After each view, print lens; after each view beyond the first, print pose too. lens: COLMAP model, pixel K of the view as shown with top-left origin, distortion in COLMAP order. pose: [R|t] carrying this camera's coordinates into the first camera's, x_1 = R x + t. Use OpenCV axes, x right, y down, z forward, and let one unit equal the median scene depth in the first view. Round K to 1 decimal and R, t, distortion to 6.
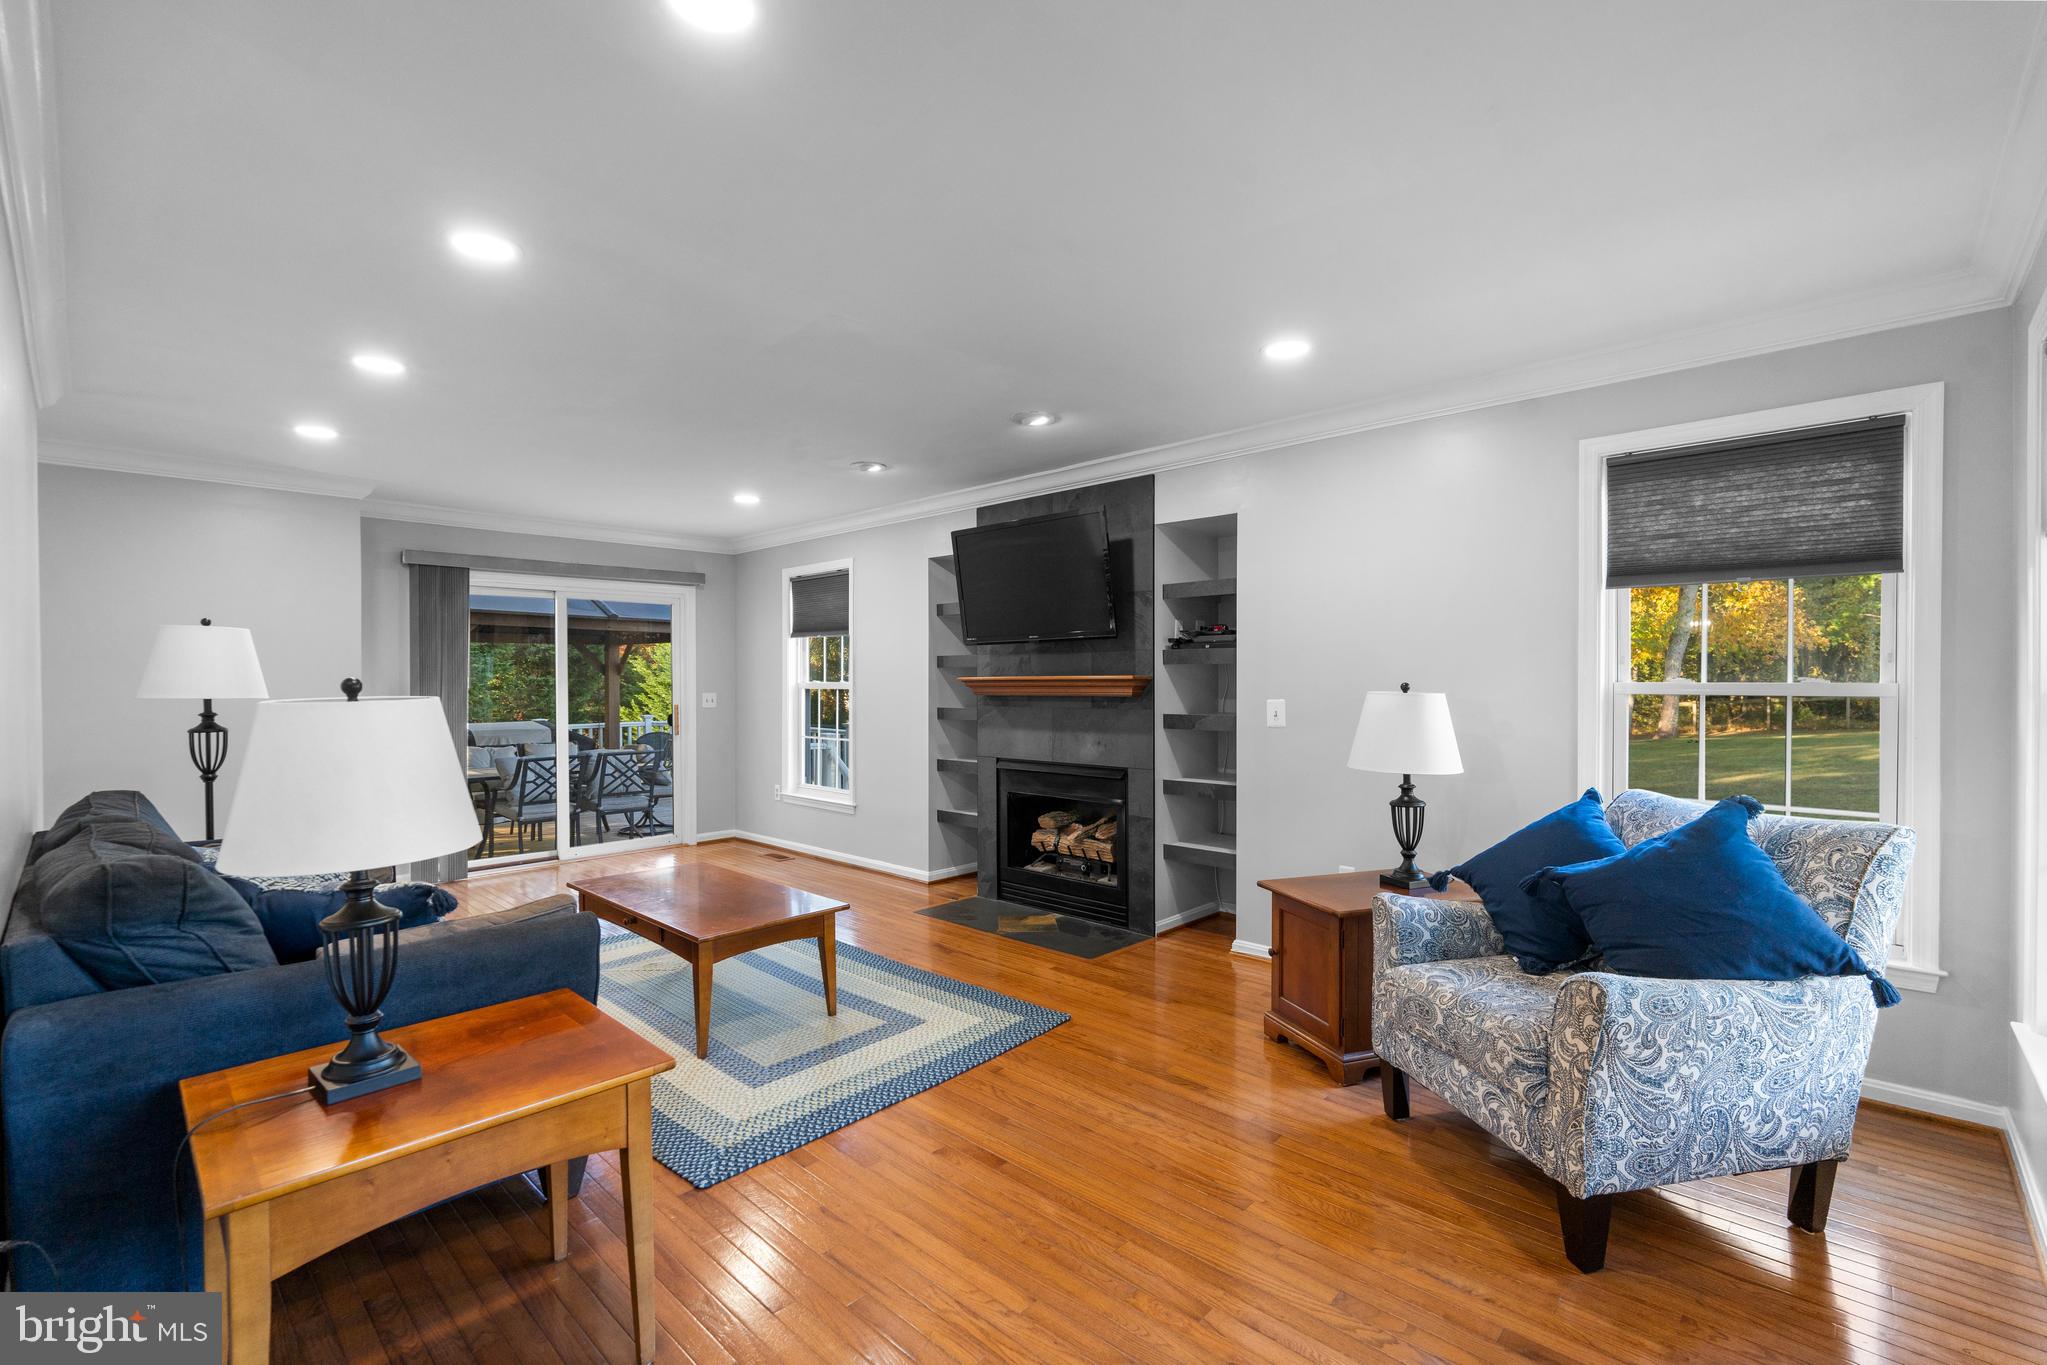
lens RADIAL K [[895.6, 0, 1023.5], [0, 895.6, 682.5], [0, 0, 1]] dist [-0.001082, 0.000073]
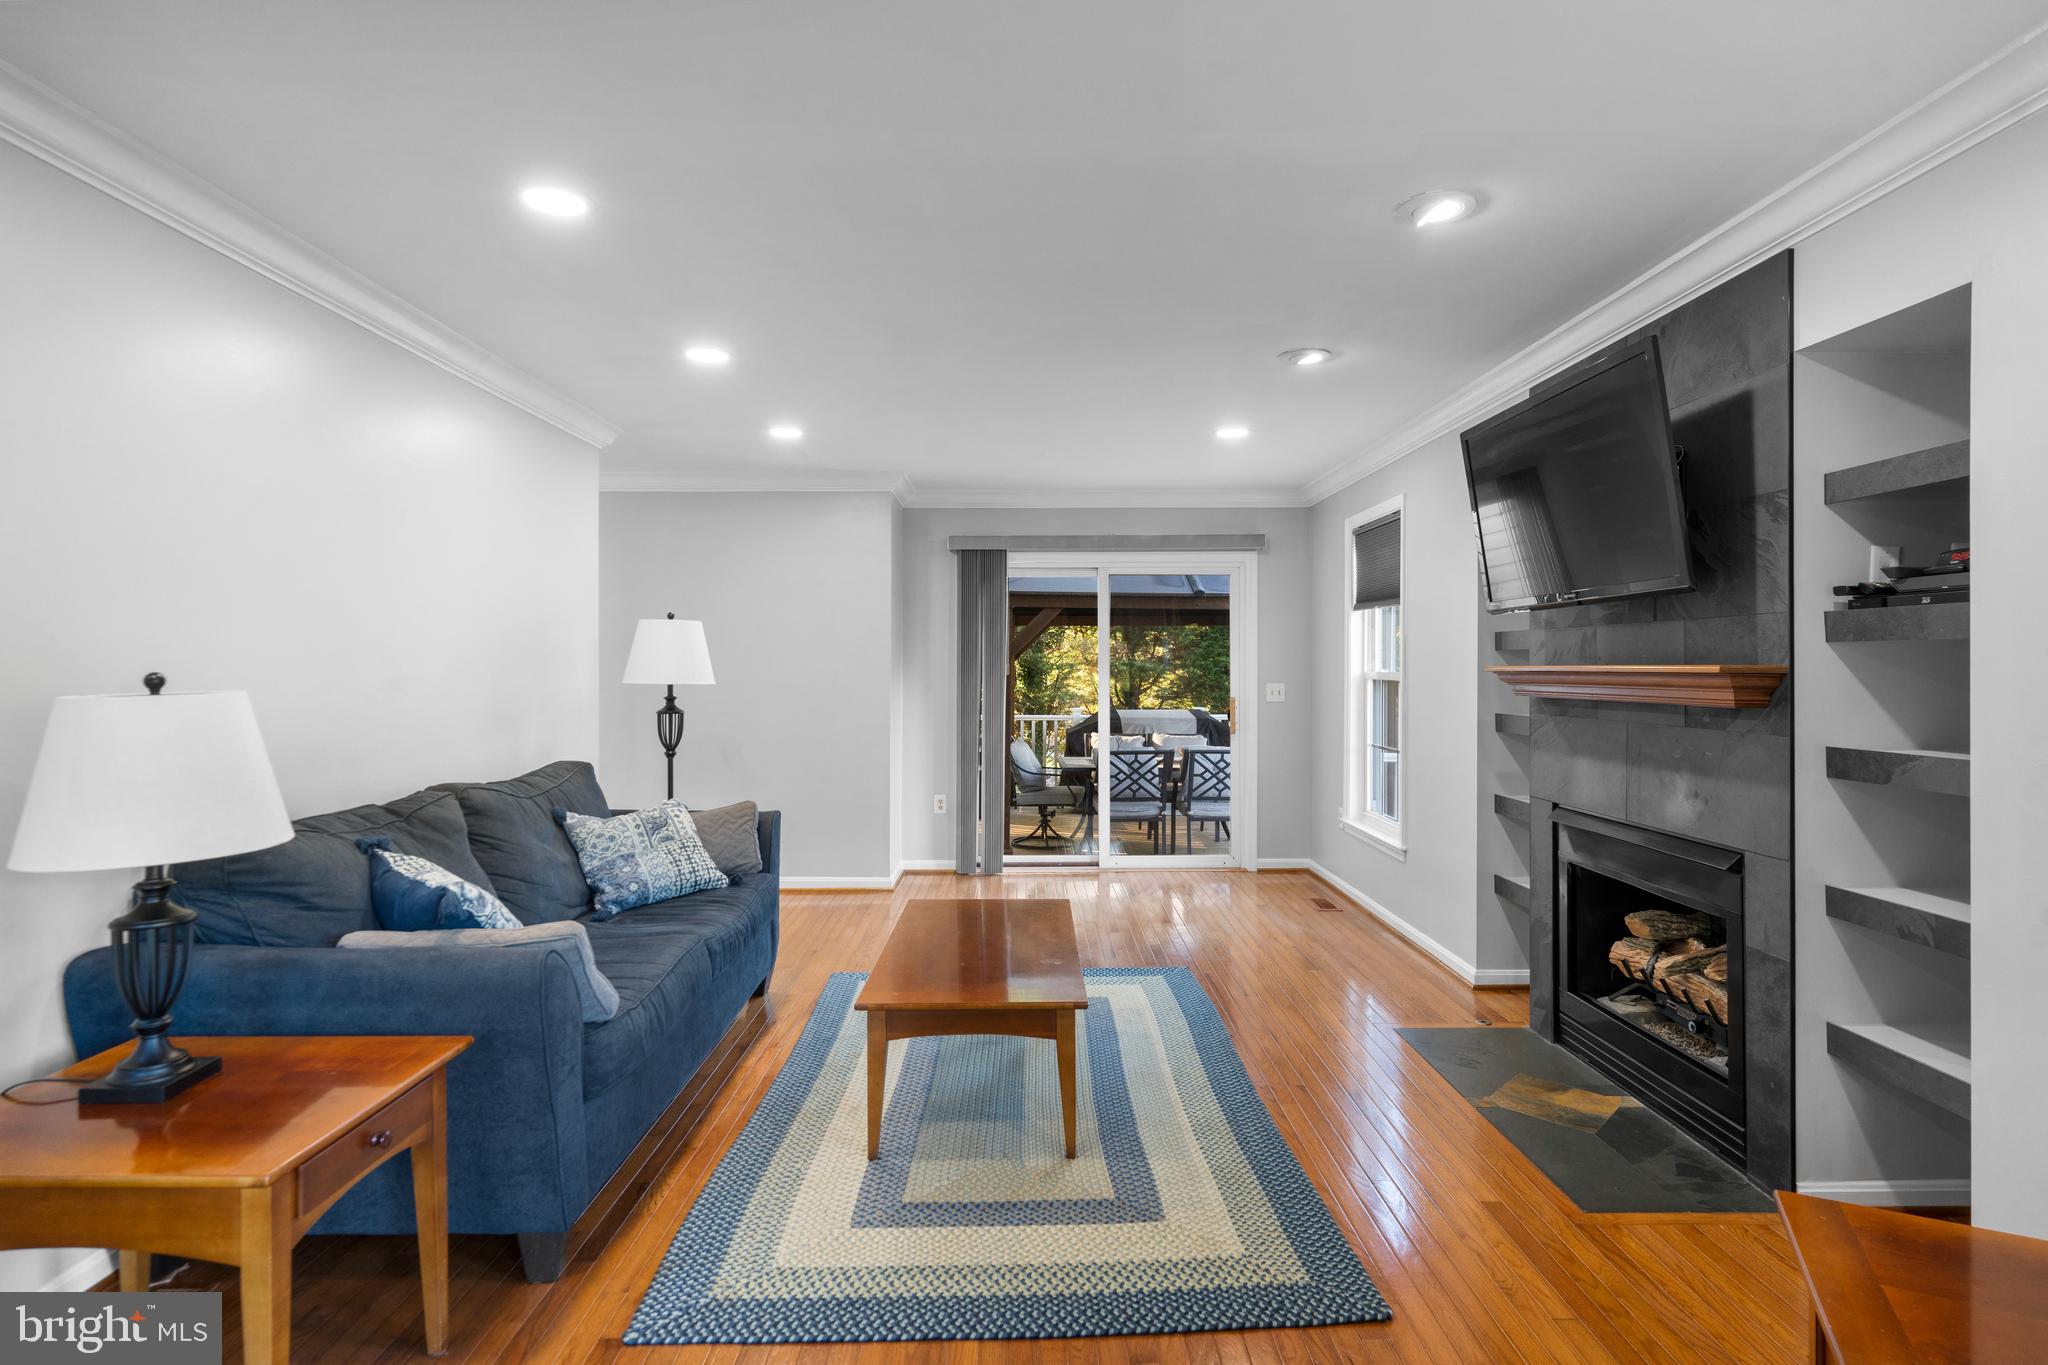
lens RADIAL K [[1039.9, 0, 1026.7], [0, 1039.9, 653.6], [0, 0, 1]] dist [-0.004171, -0.000093]
pose [[0.694563, -0.004700, -0.719417, 0.250898], [-0.004185, 0.999935, -0.010573, -0.006235], [0.719420, 0.010354, 0.694498, 0.304904]]
